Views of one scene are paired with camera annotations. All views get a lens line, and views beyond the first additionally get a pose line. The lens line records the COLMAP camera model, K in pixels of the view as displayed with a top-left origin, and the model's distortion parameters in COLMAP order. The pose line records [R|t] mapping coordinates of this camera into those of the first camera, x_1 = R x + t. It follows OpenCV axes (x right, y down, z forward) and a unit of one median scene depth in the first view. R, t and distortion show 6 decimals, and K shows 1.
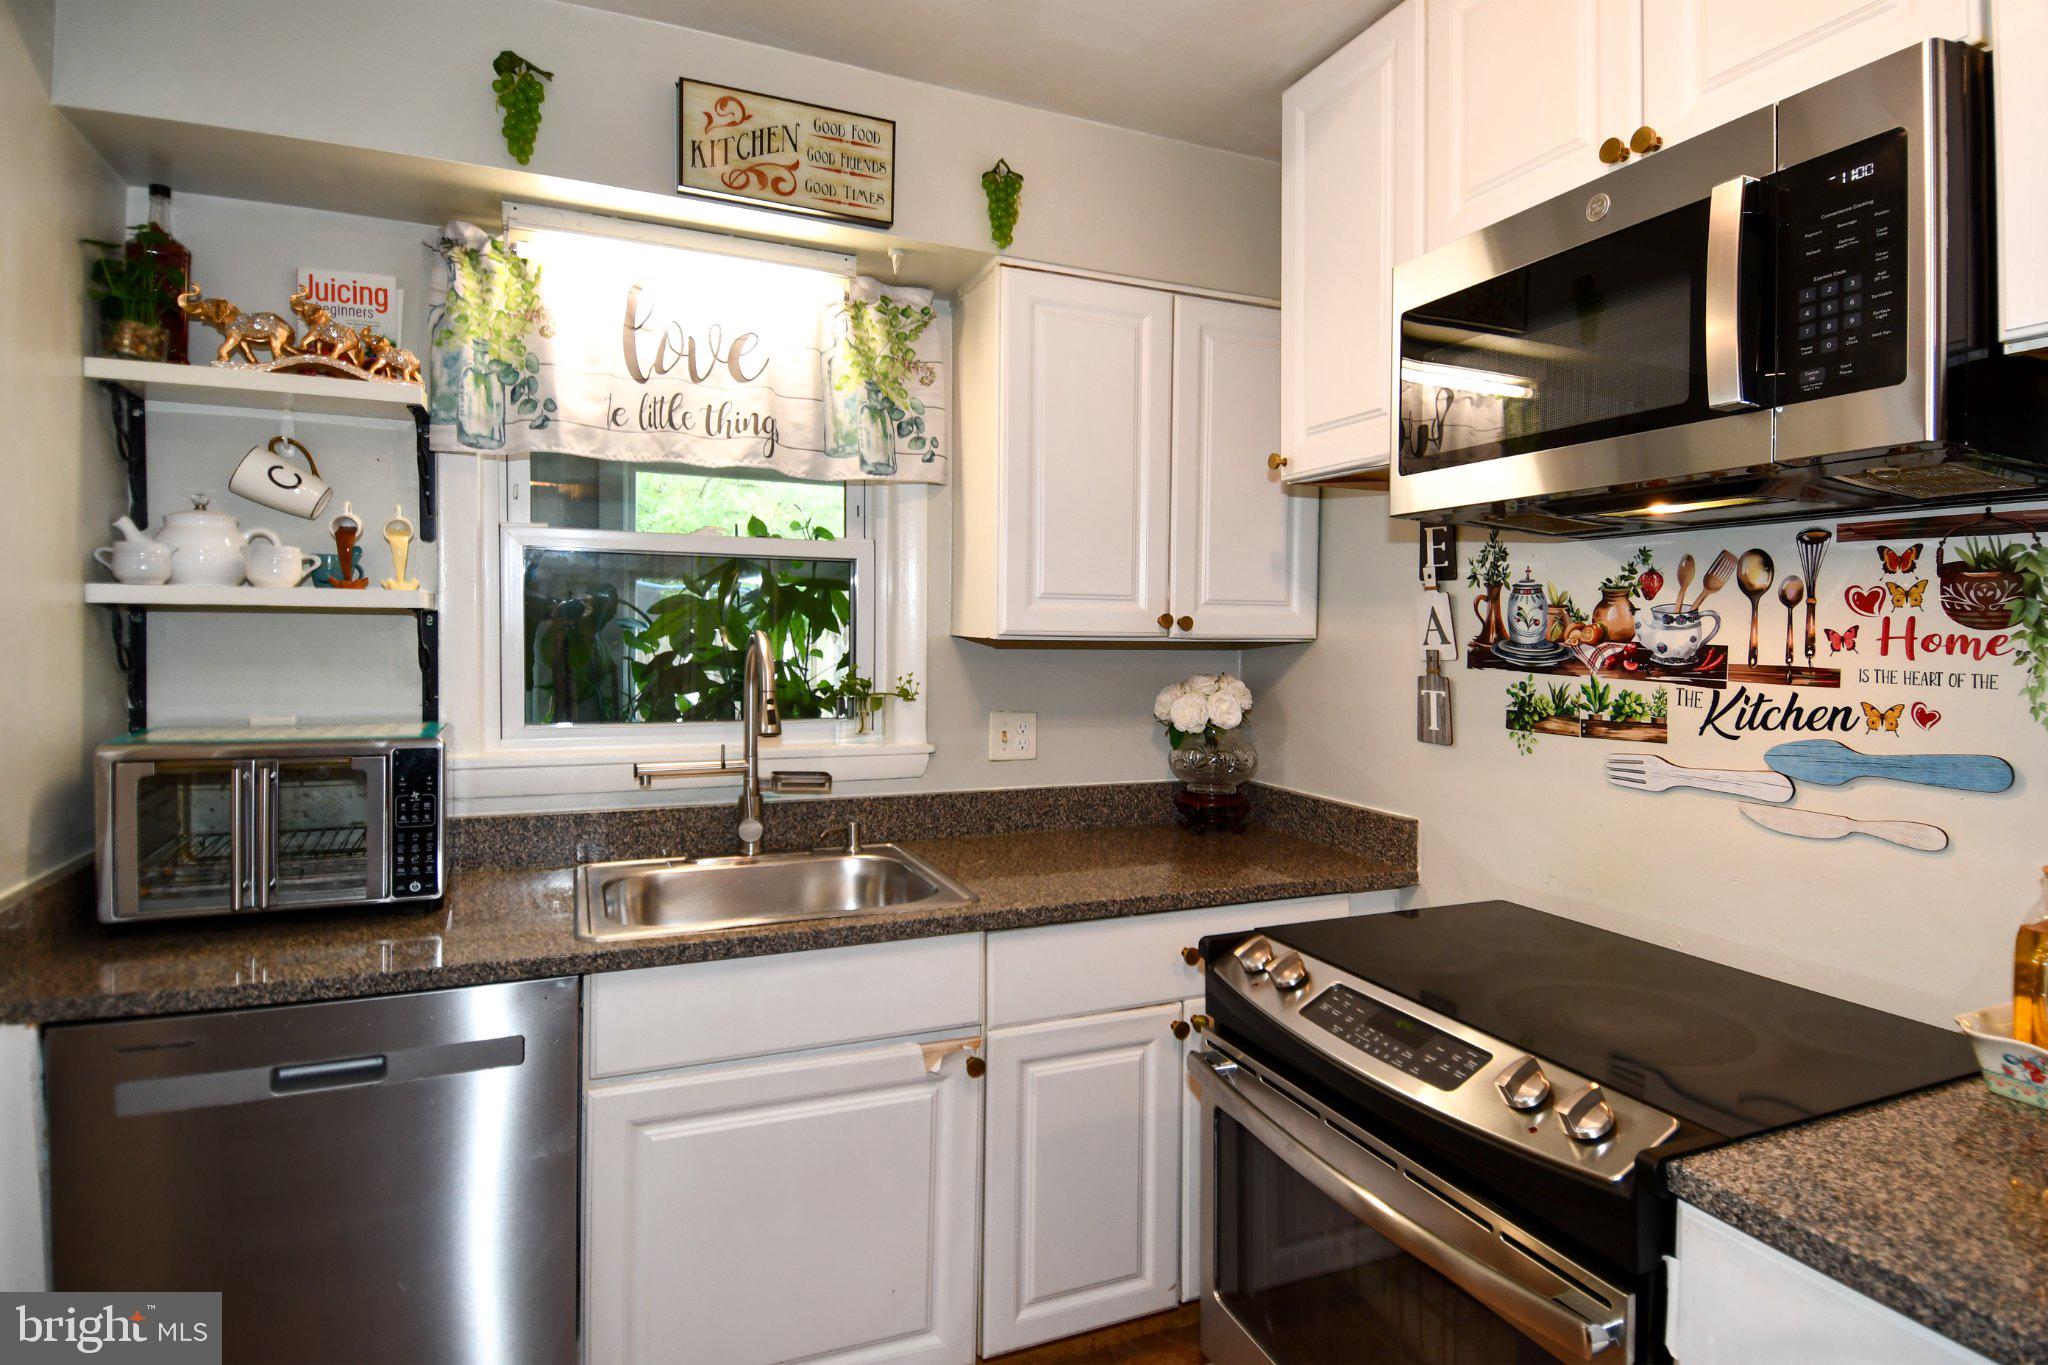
lens RADIAL K [[1059.7, 0, 1067.4], [0, 1059.7, 645.4], [0, 0, 1]] dist [0.058105, -0.060291]
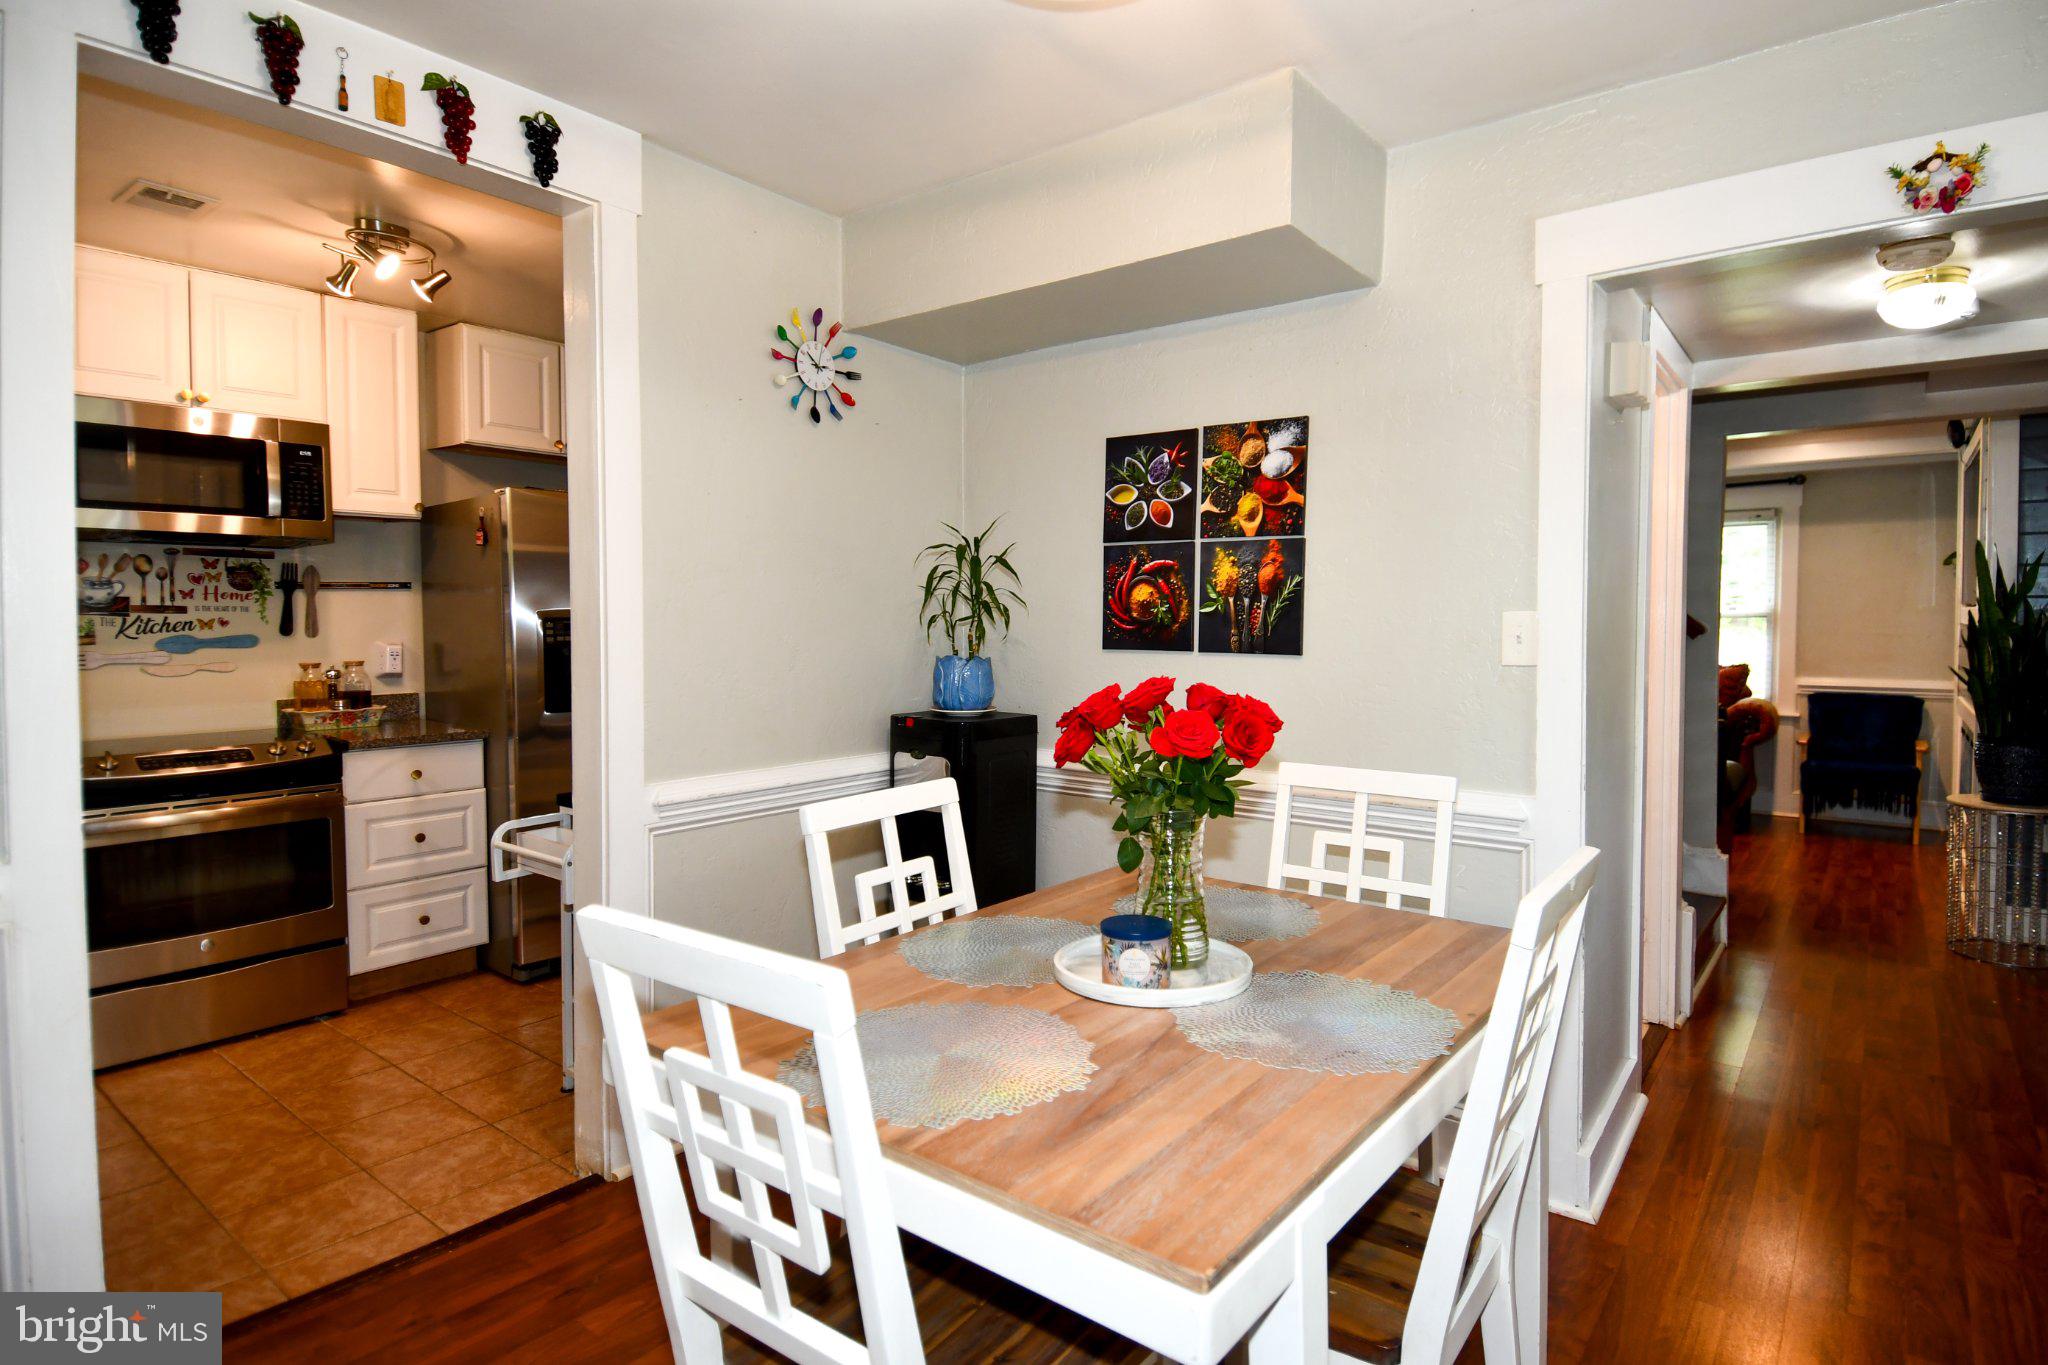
lens RADIAL K [[1141.5, 0, 1072.6], [0, 1141.5, 655.9], [0, 0, 1]] dist [0.054742, -0.056189]
pose [[-0.449378, -0.045712, 0.892171, -2.212385], [0.002347, 0.998626, 0.052349, 0.001735], [-0.893338, 0.025618, -0.448654, 0.314569]]
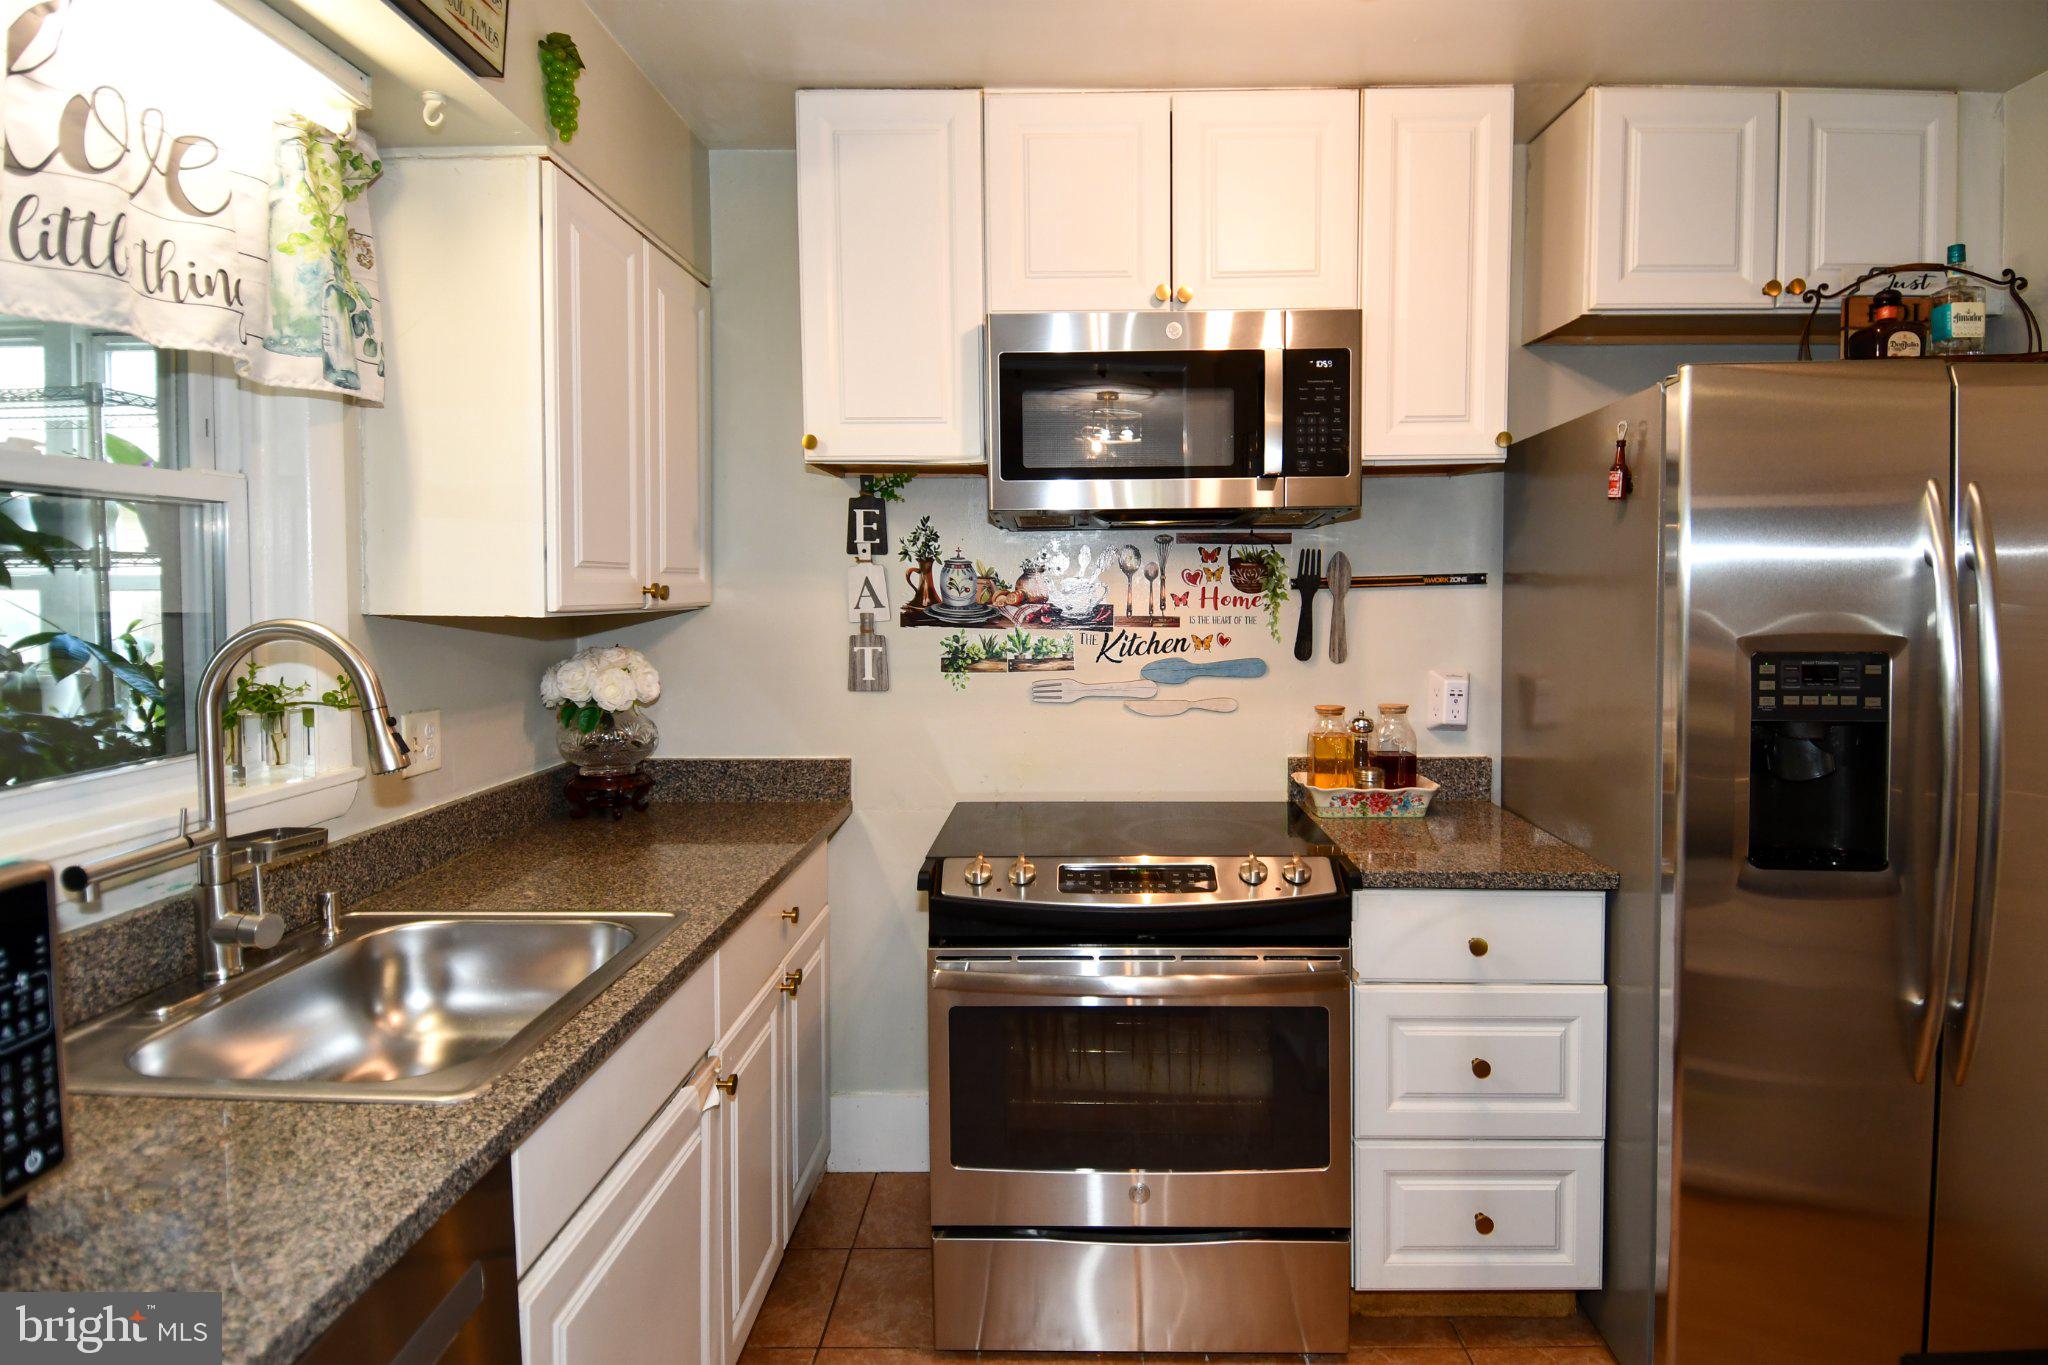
lens RADIAL K [[1123.3, 0, 1014.4], [0, 1123.3, 650.5], [0, 0, 1]] dist [0.059185, -0.076269]
pose [[0.443933, -0.062629, 0.893869, -0.879187], [0.020327, 0.998002, 0.059830, -0.031999], [-0.895830, -0.008391, 0.444318, 0.364328]]
